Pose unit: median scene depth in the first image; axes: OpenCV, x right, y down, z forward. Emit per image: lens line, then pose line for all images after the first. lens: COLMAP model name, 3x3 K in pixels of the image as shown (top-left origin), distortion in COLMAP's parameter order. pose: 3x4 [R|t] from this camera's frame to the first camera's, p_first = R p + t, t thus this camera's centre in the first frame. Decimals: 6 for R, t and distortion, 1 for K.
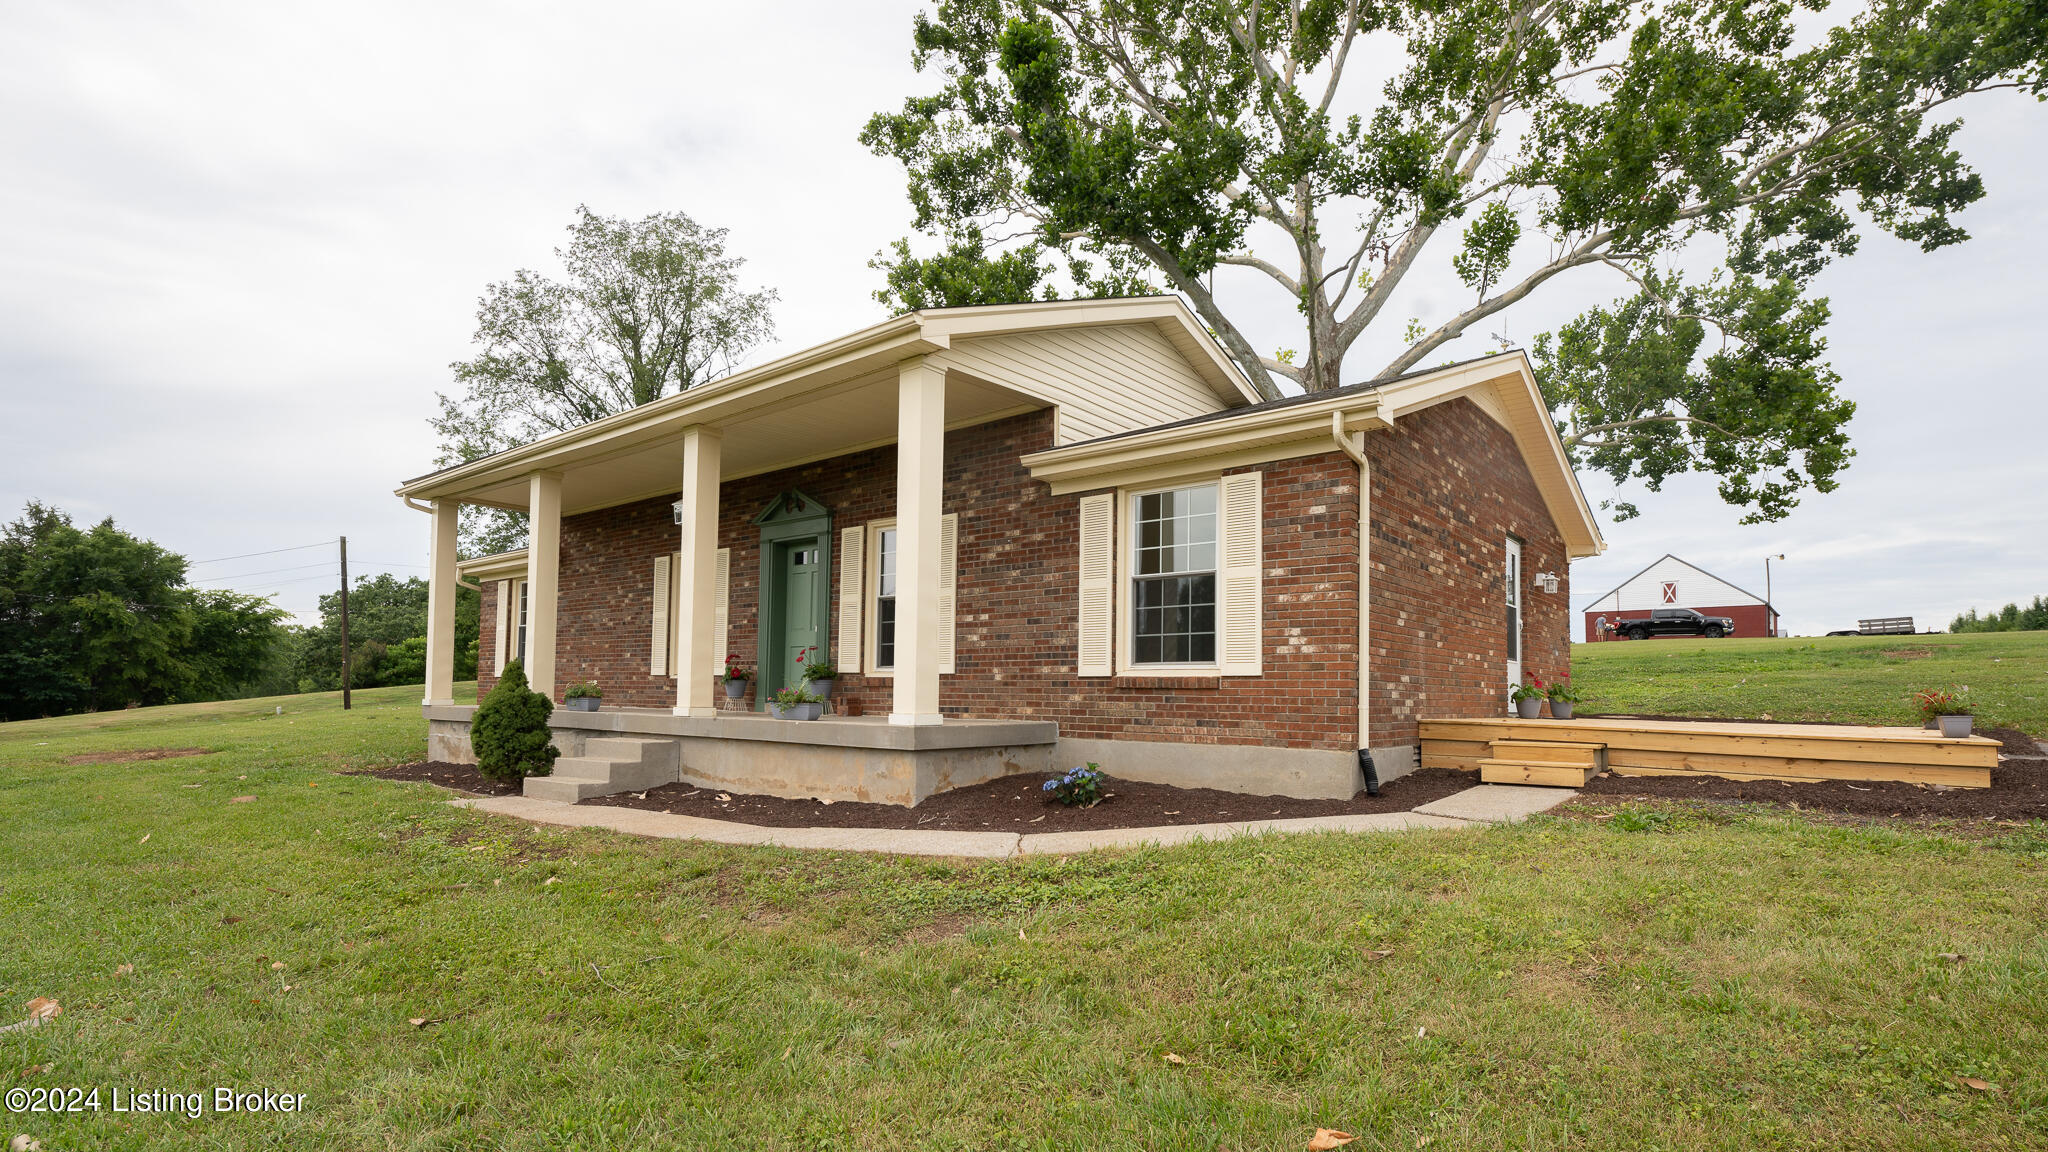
lens RADIAL K [[984.5, 0, 1042.7], [0, 984.5, 640.3], [0, 0, 1]] dist [0.008252, -0.000344]
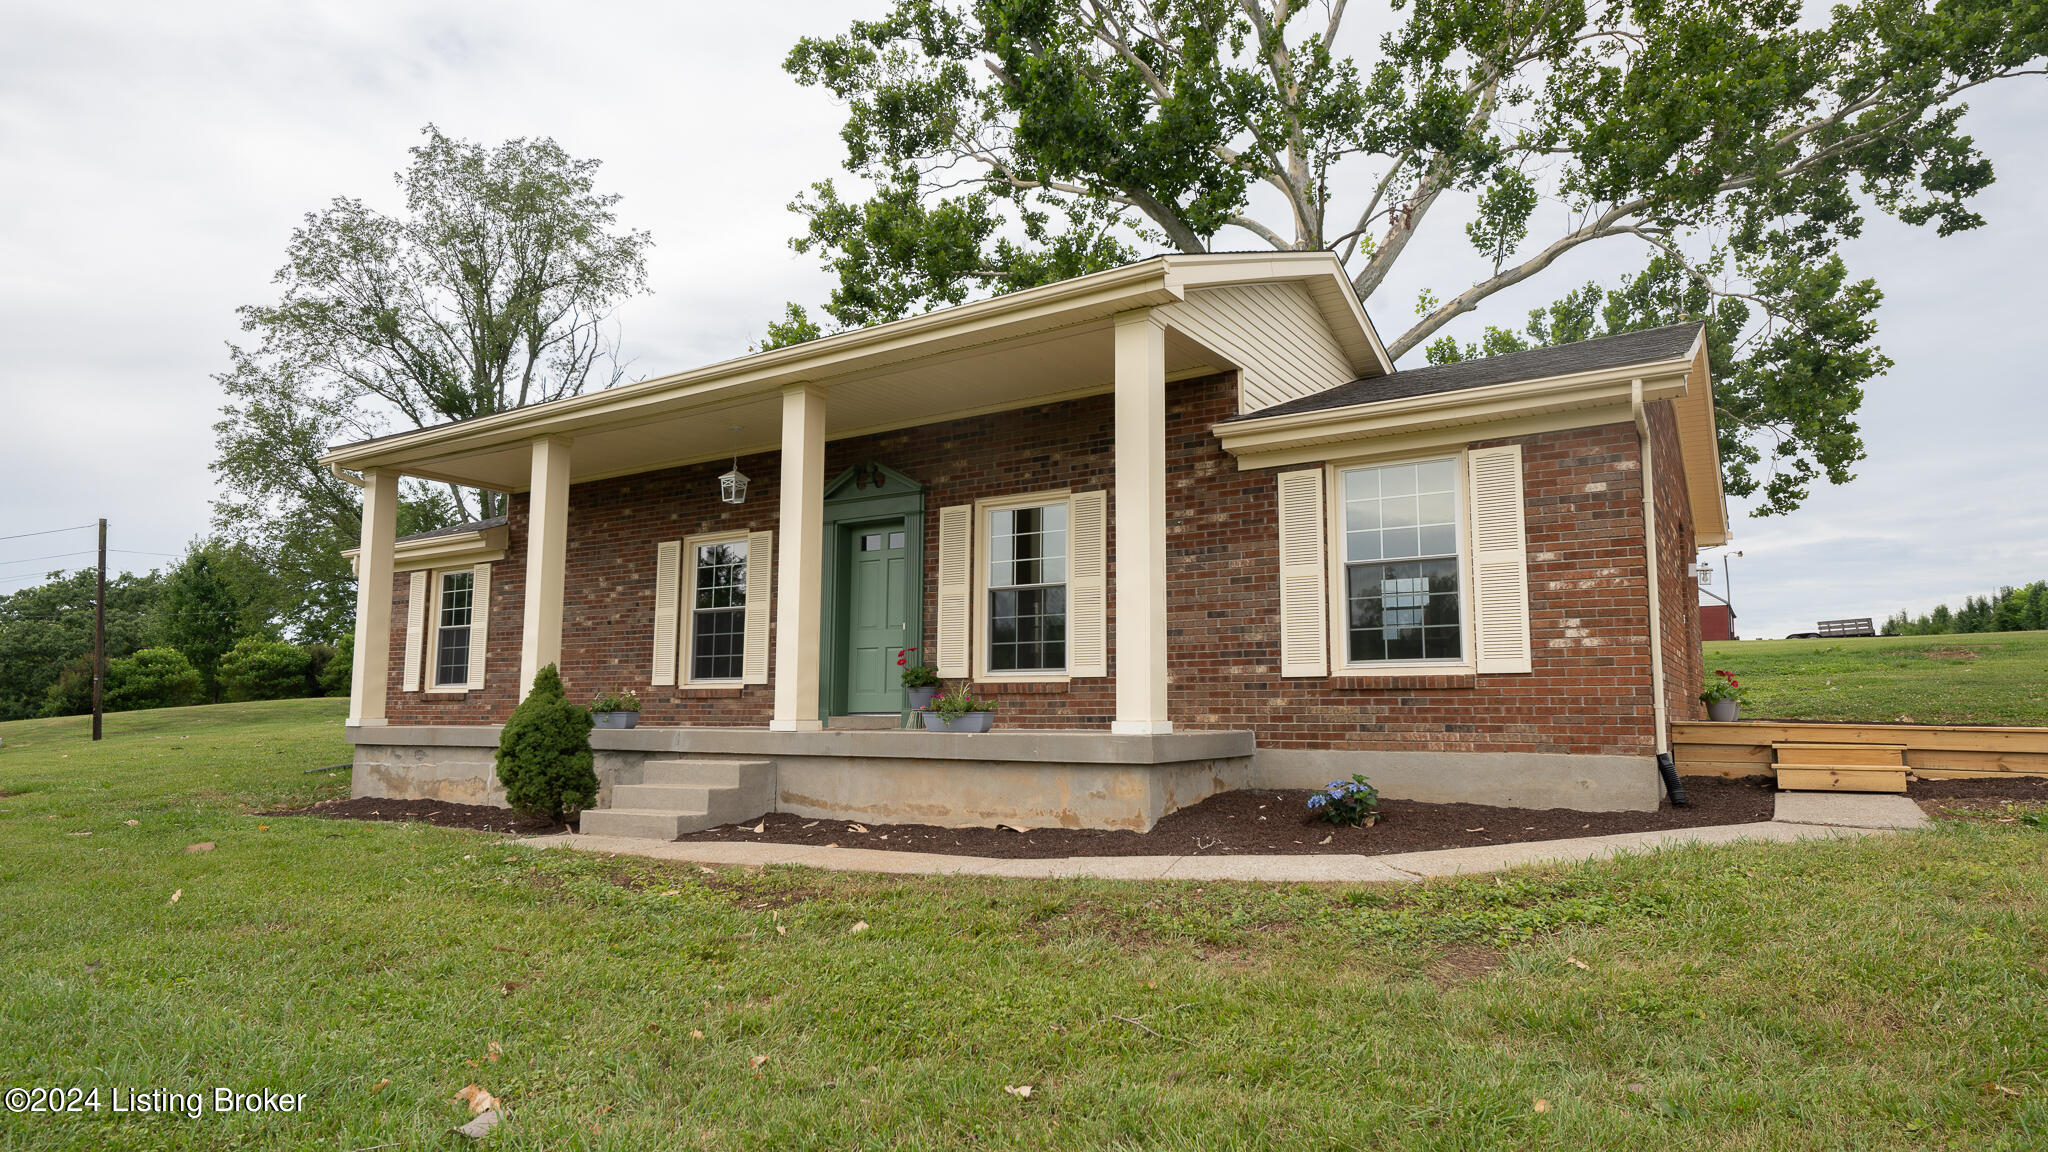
lens RADIAL K [[1147.8, 0, 1024.0], [0, 1147.8, 576.0], [0, 0, 1]] dist [0.011477, 0.002941]
pose [[0.993284, 0.001898, 0.115688, -0.130492], [0.005486, 0.997968, -0.063476, 0.004533], [-0.115573, 0.063685, 0.991255, 0.007600]]
